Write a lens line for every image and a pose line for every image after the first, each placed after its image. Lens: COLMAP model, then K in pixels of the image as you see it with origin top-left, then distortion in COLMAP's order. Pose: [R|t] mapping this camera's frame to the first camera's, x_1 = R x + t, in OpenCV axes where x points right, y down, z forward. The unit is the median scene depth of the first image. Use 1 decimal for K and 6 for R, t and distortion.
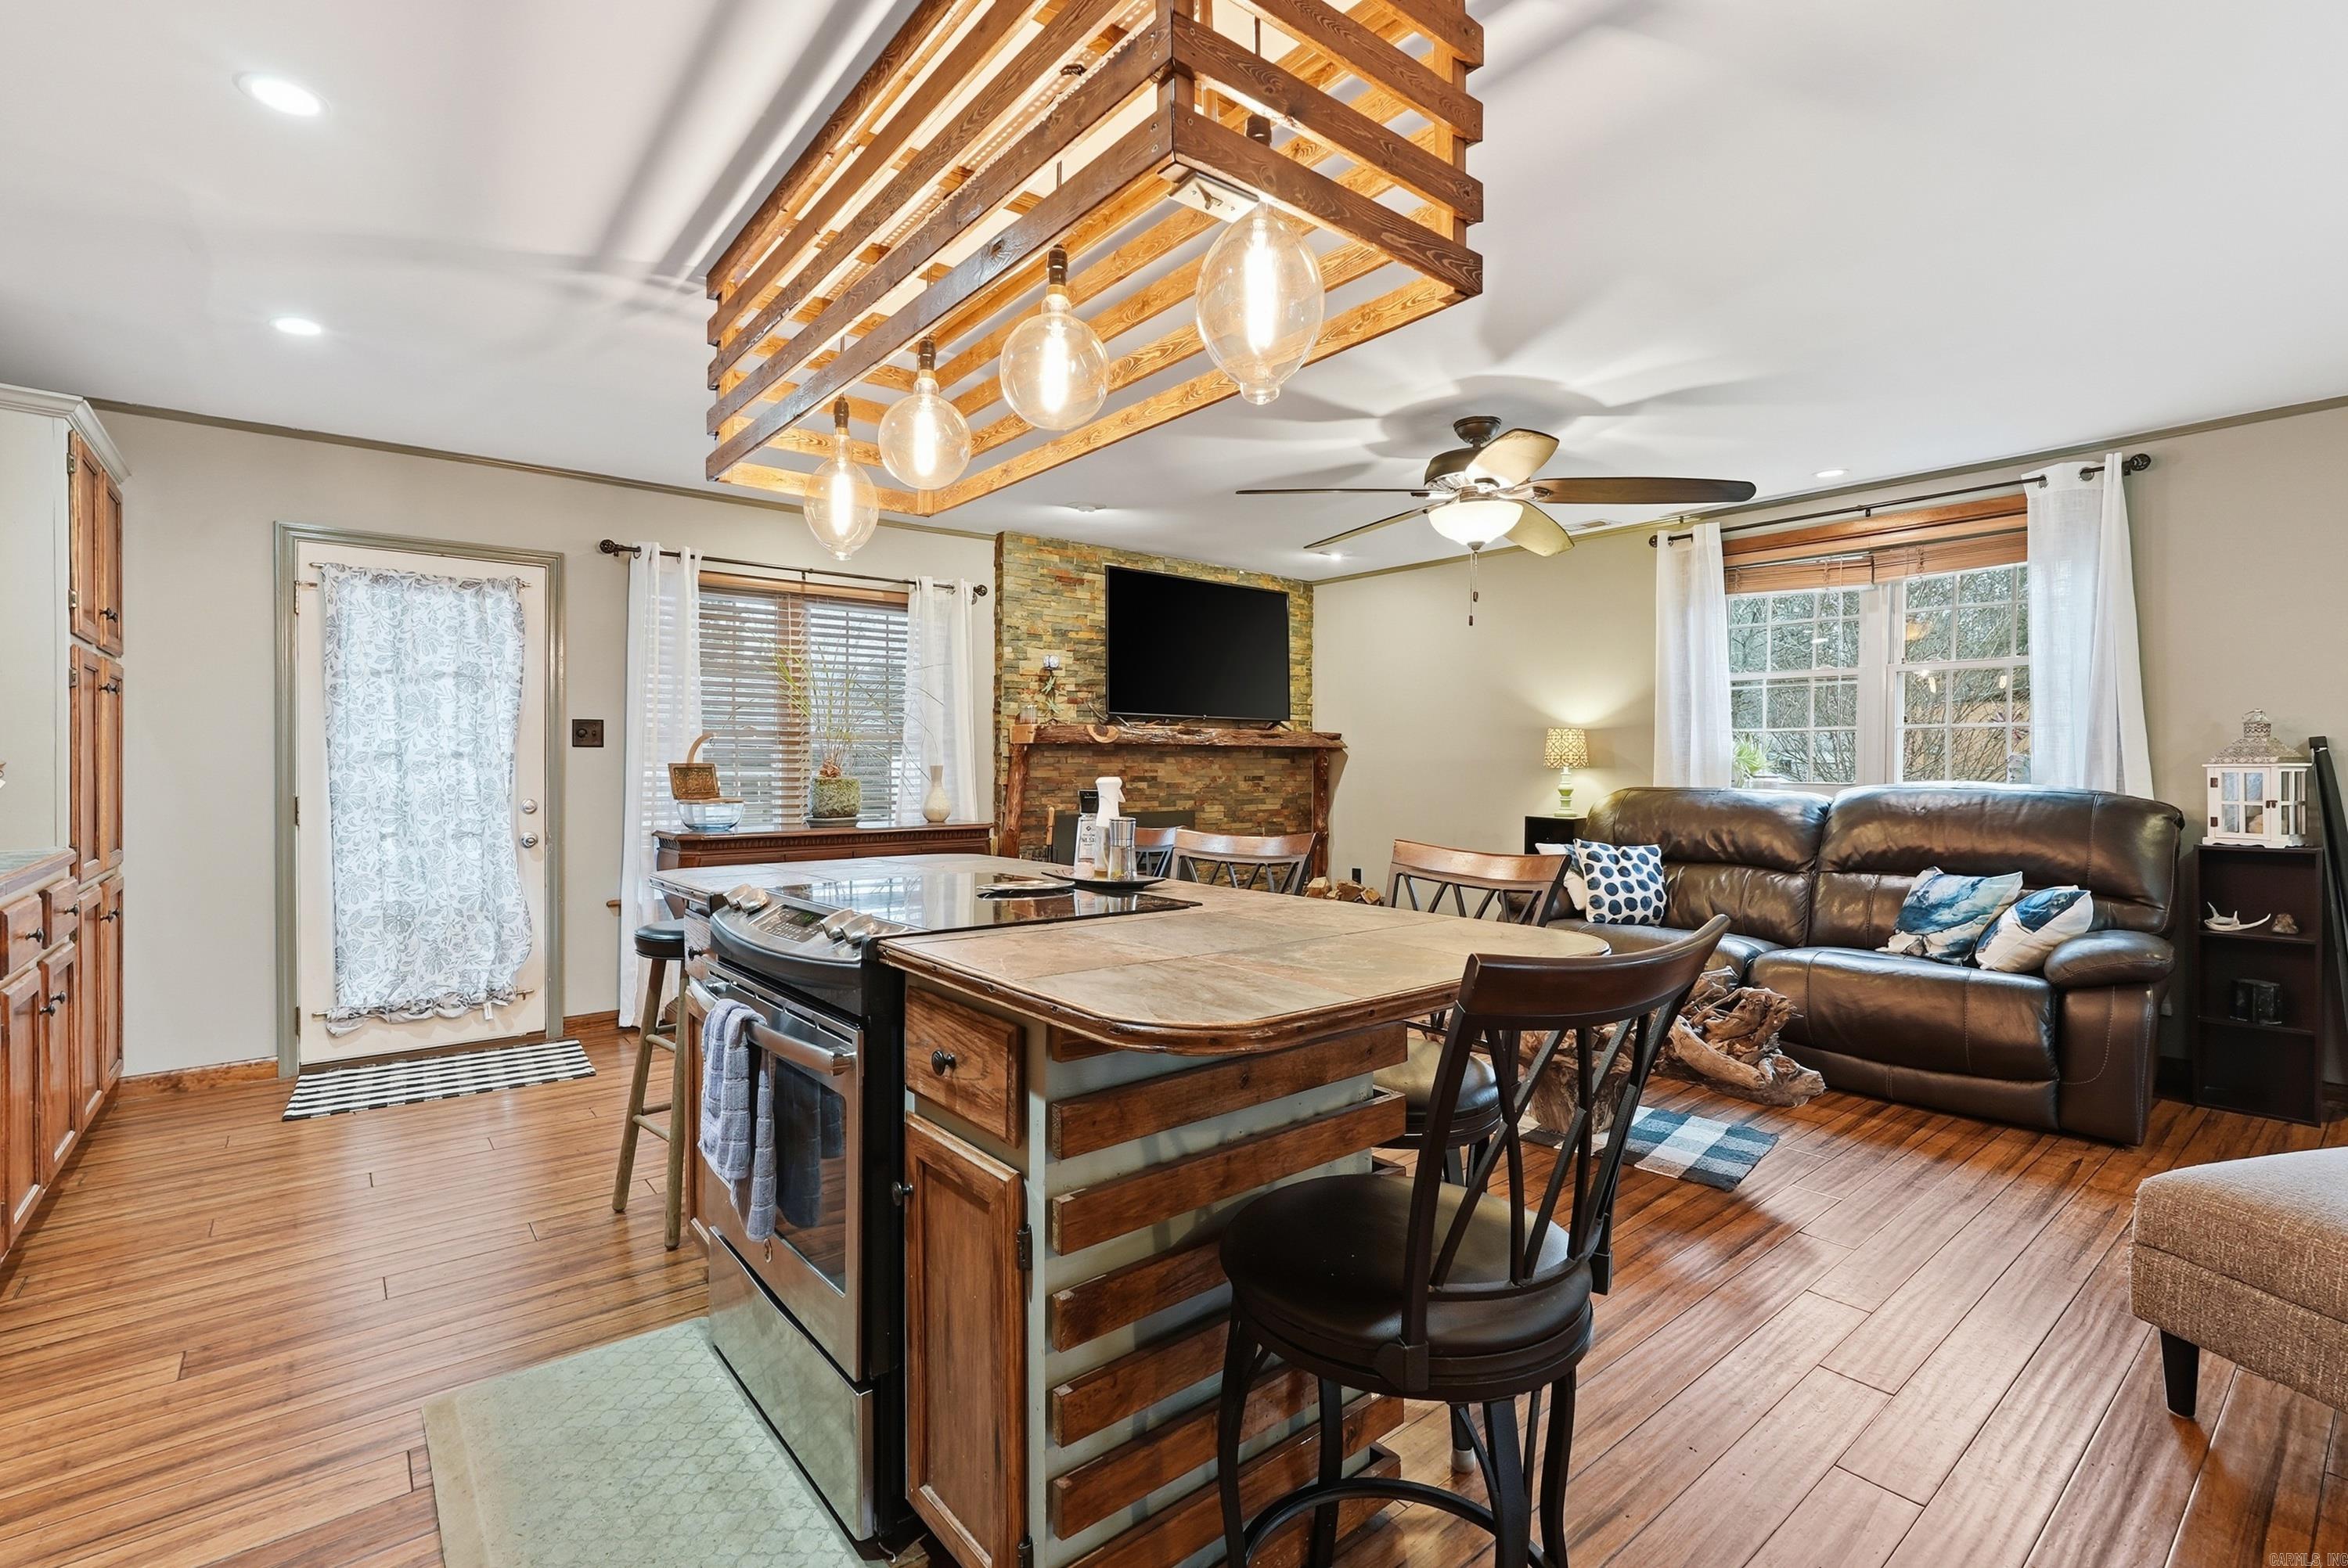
lens RADIAL K [[1062.6, 0, 1175.0], [0, 1062.6, 782.3], [0, 0, 1]] dist [-0.015923, 0.007379]
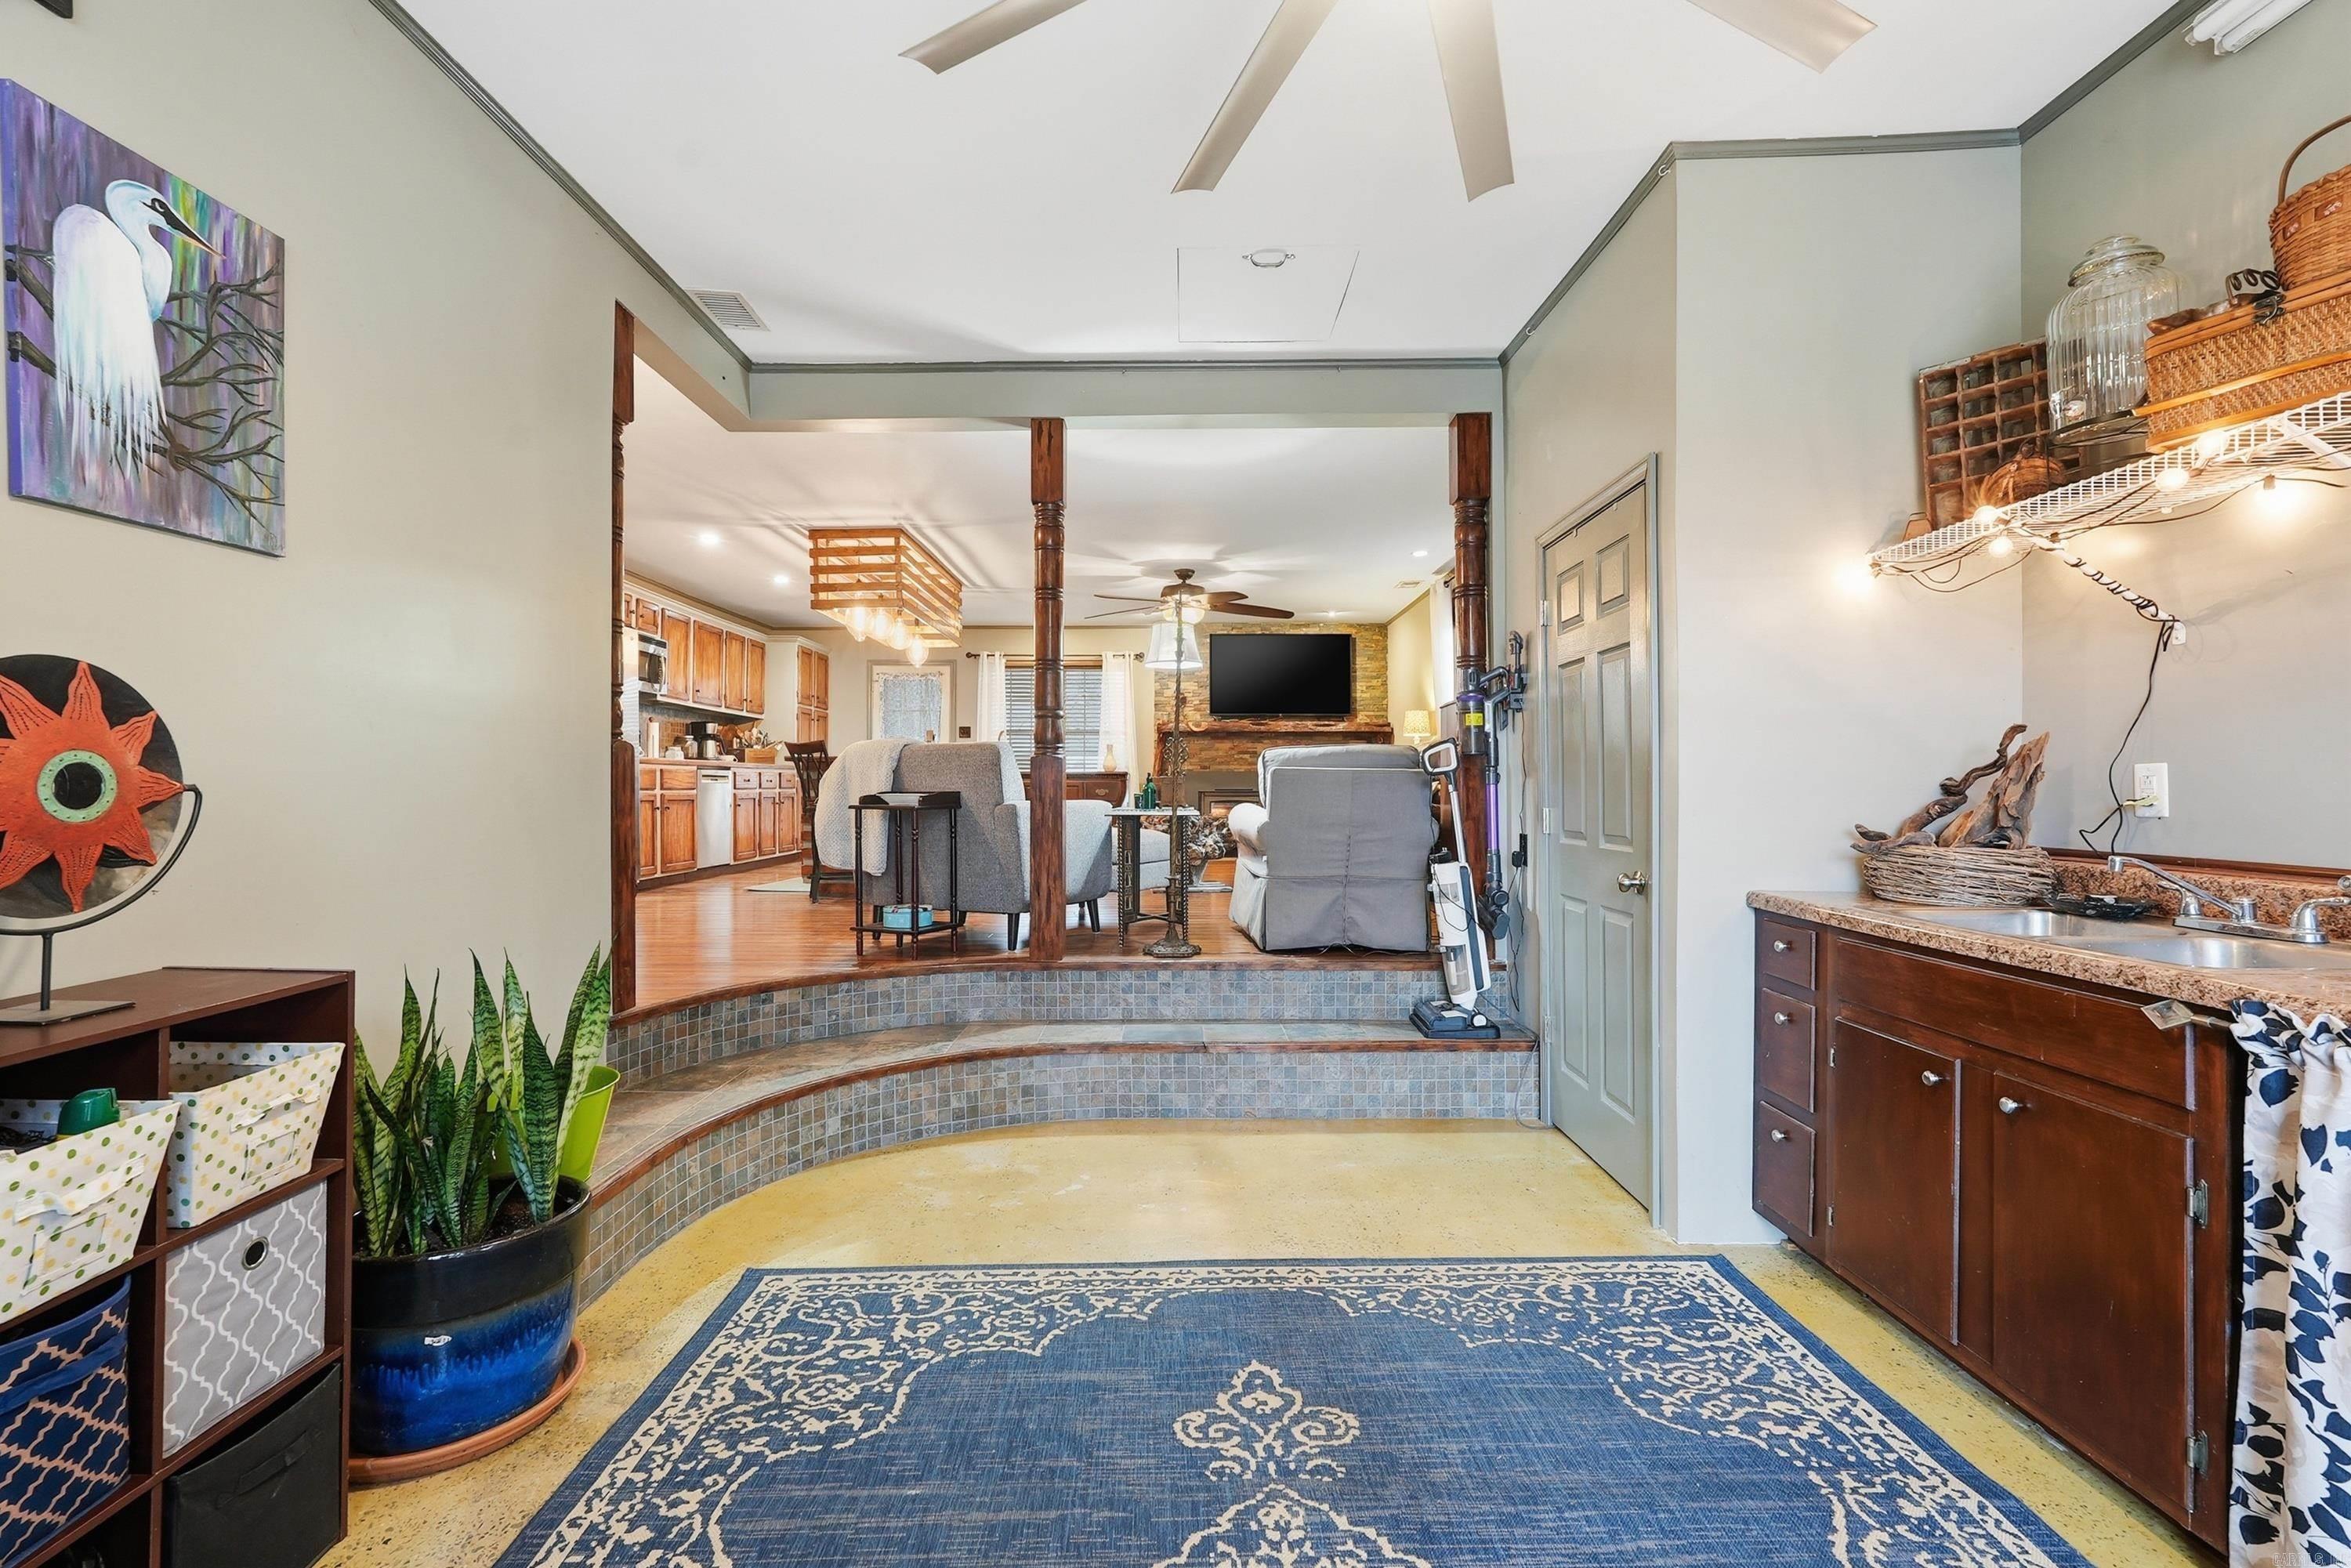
lens RADIAL K [[1064.0, 0, 1163.0], [0, 1064.0, 779.7], [0, 0, 1]] dist [-0.015923, 0.007379]
pose [[0.757154, -0.008819, -0.653177, 1.332926], [-0.009935, 0.999638, -0.025014, 0.114589], [0.653161, 0.025428, 0.756792, -0.536346]]
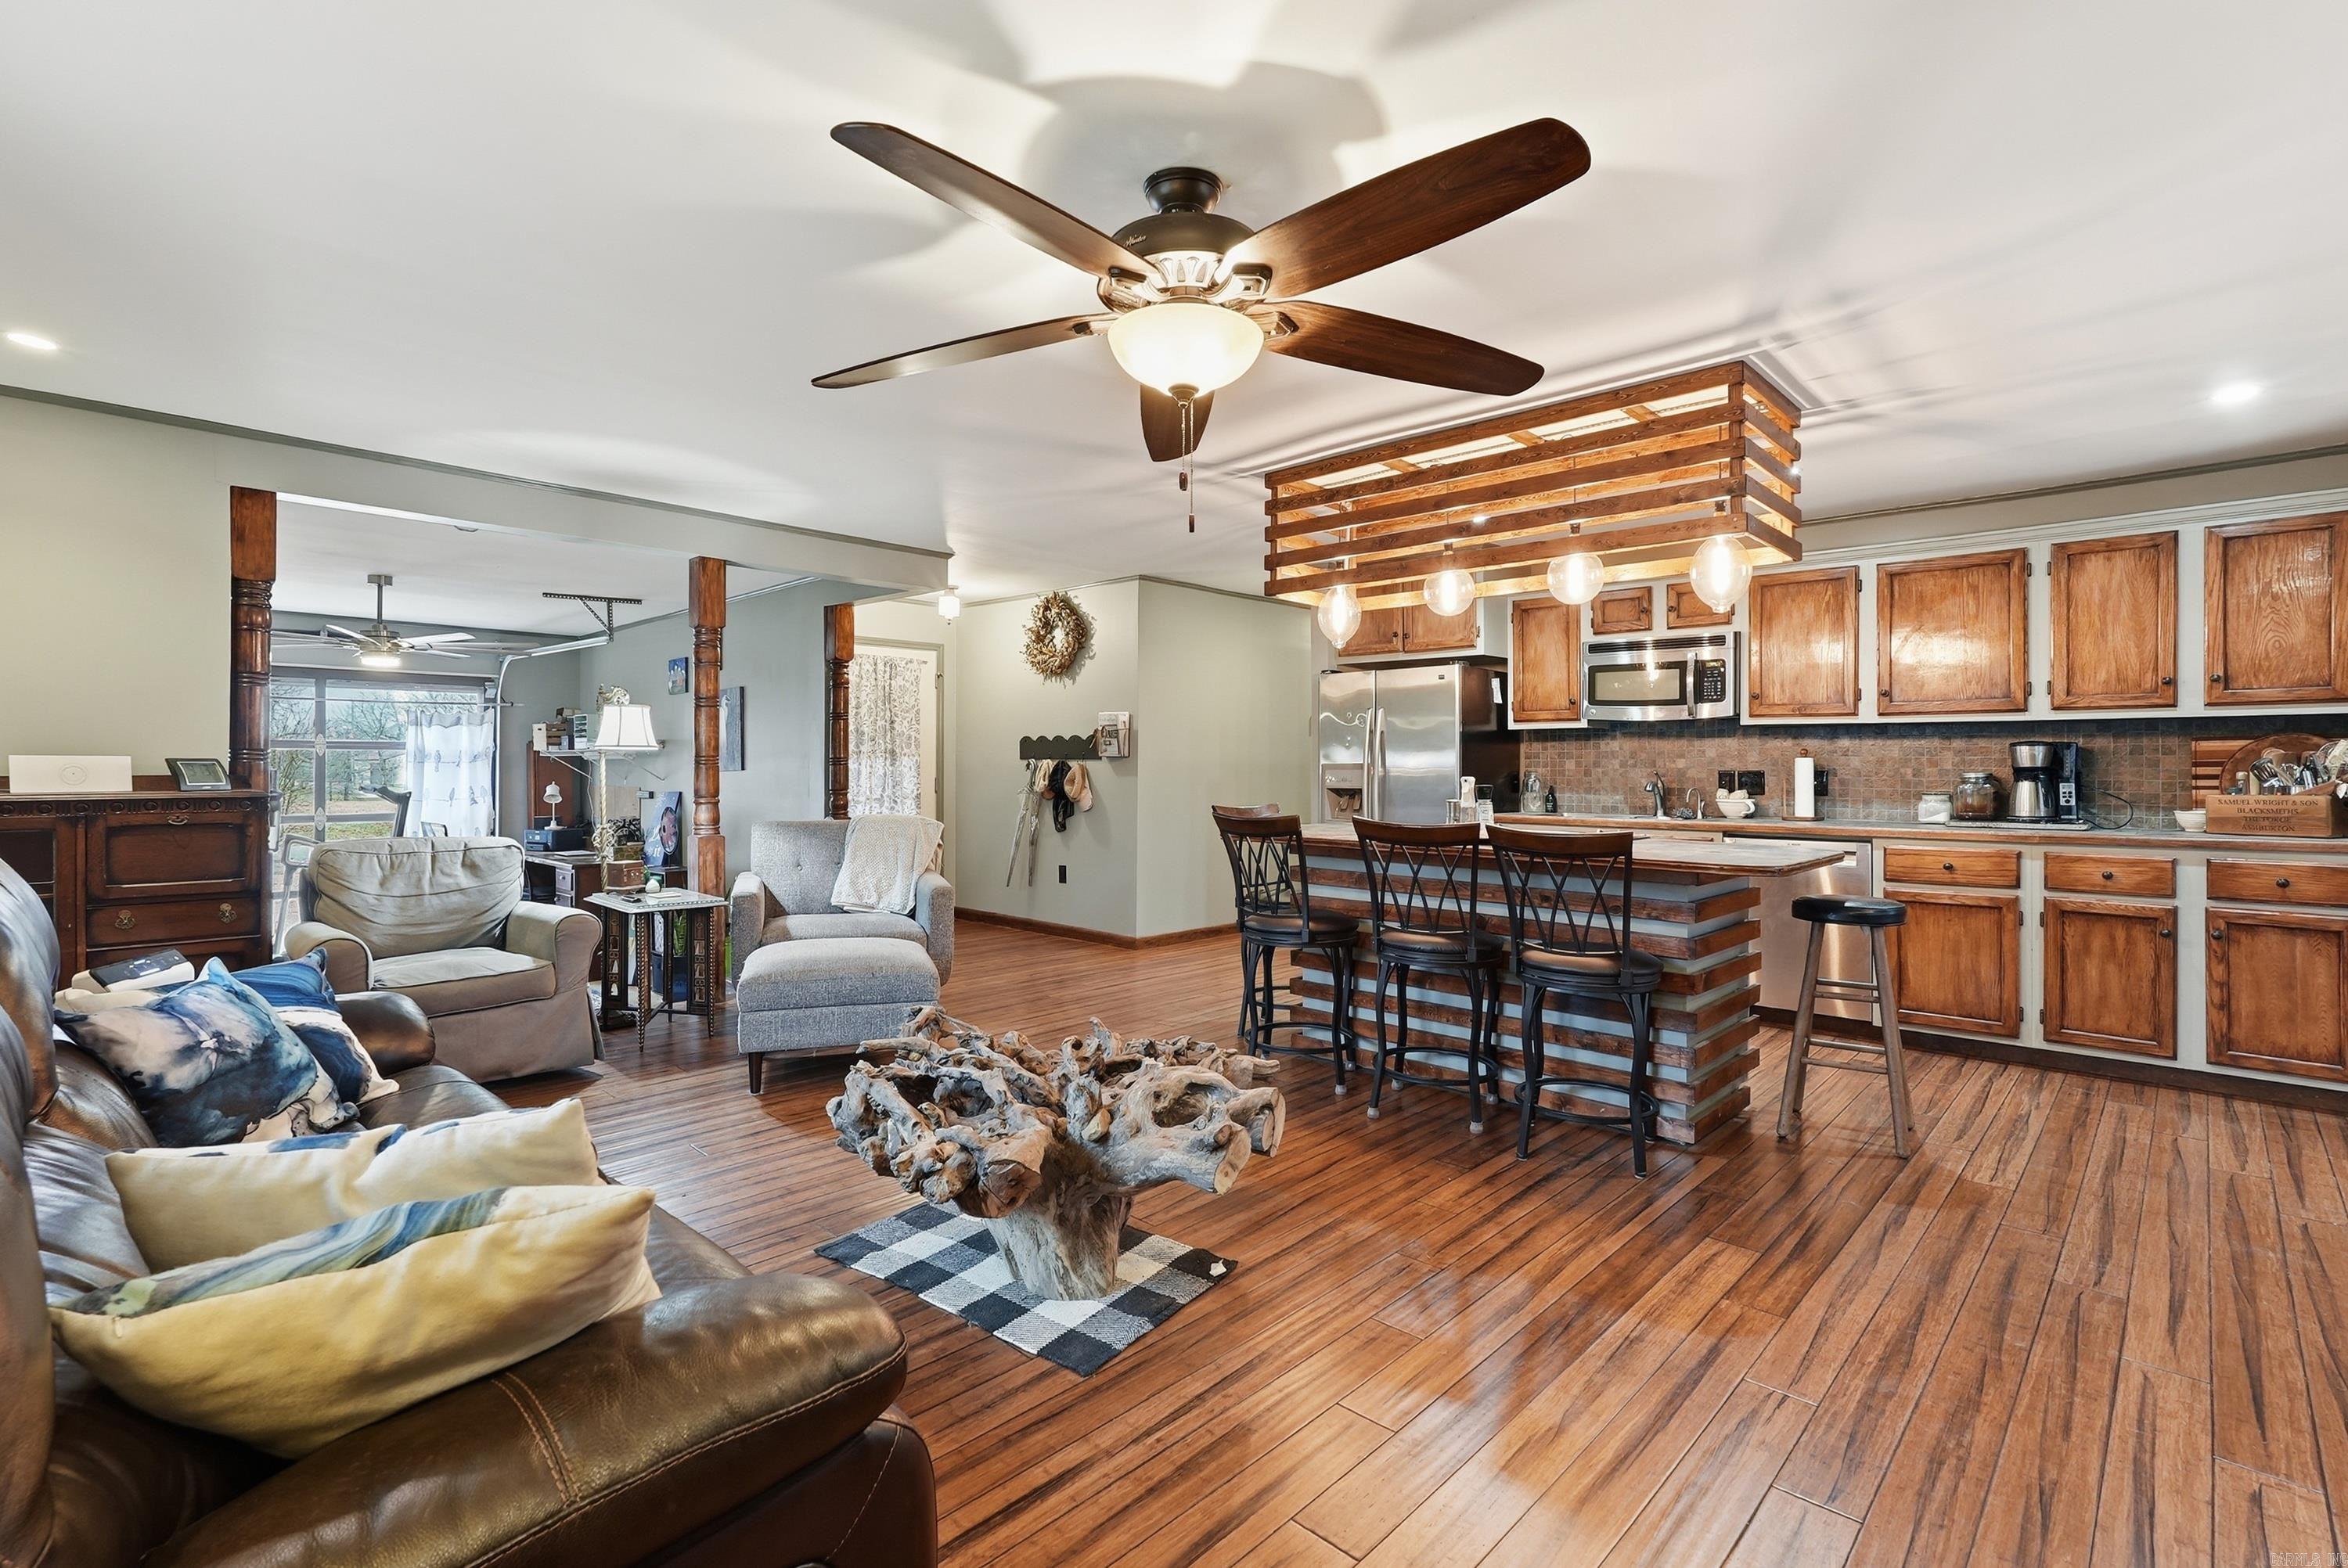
lens RADIAL K [[1062.6, 0, 1180.9], [0, 1062.6, 768.4], [0, 0, 1]] dist [-0.015923, 0.007379]
pose [[-0.993639, -0.003791, -0.112548, 0.280146], [-0.006050, 0.999787, 0.019736, -0.023132], [0.112450, 0.020292, -0.993450, 1.263491]]
